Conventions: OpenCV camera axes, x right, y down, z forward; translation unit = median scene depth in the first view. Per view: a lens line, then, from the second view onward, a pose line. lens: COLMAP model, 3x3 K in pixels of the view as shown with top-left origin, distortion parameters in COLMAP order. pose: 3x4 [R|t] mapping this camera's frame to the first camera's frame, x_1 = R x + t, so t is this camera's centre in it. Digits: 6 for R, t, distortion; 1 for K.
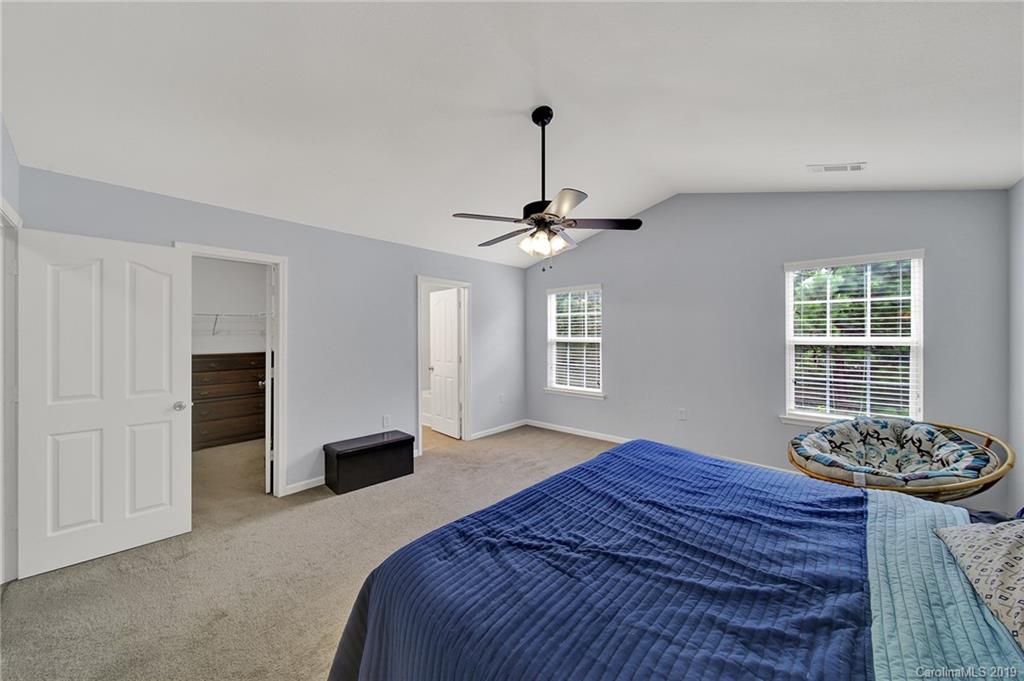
lens RADIAL K [[366.0, 0, 507.7], [0, 366.0, 332.4], [0, 0, 1]] dist [0.002383, -0.000051]
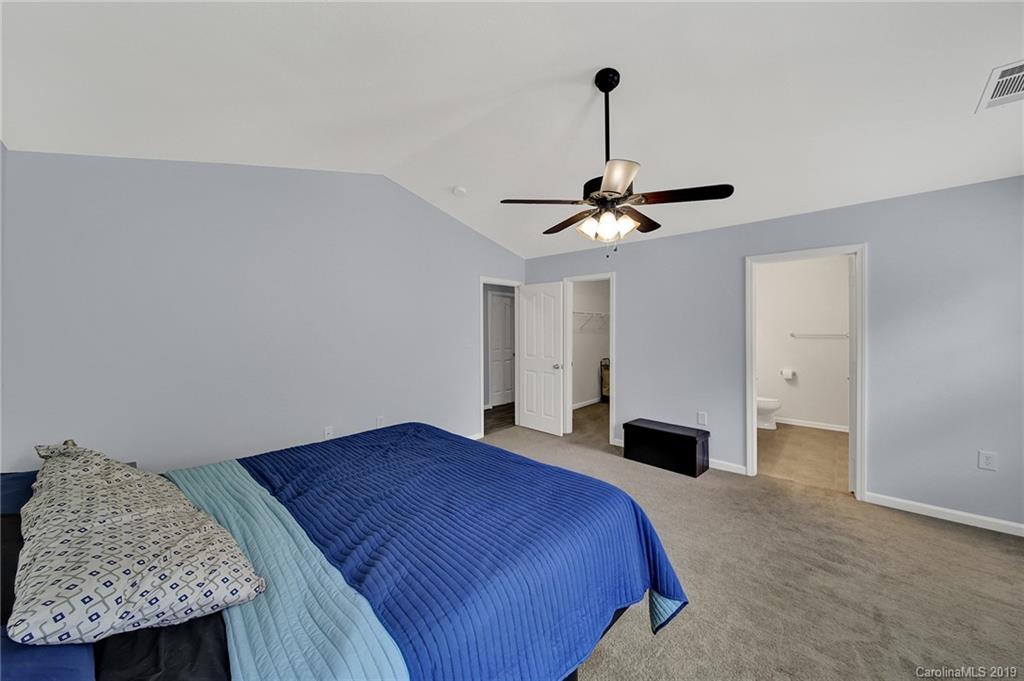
lens RADIAL K [[366.0, 0, 507.7], [0, 366.0, 332.4], [0, 0, 1]] dist [0.002383, -0.000051]
pose [[-0.007396, 0.014329, -0.999870, 0.628086], [0.009087, 0.999857, 0.014262, -0.003374], [0.999931, -0.008980, -0.007525, 0.496585]]
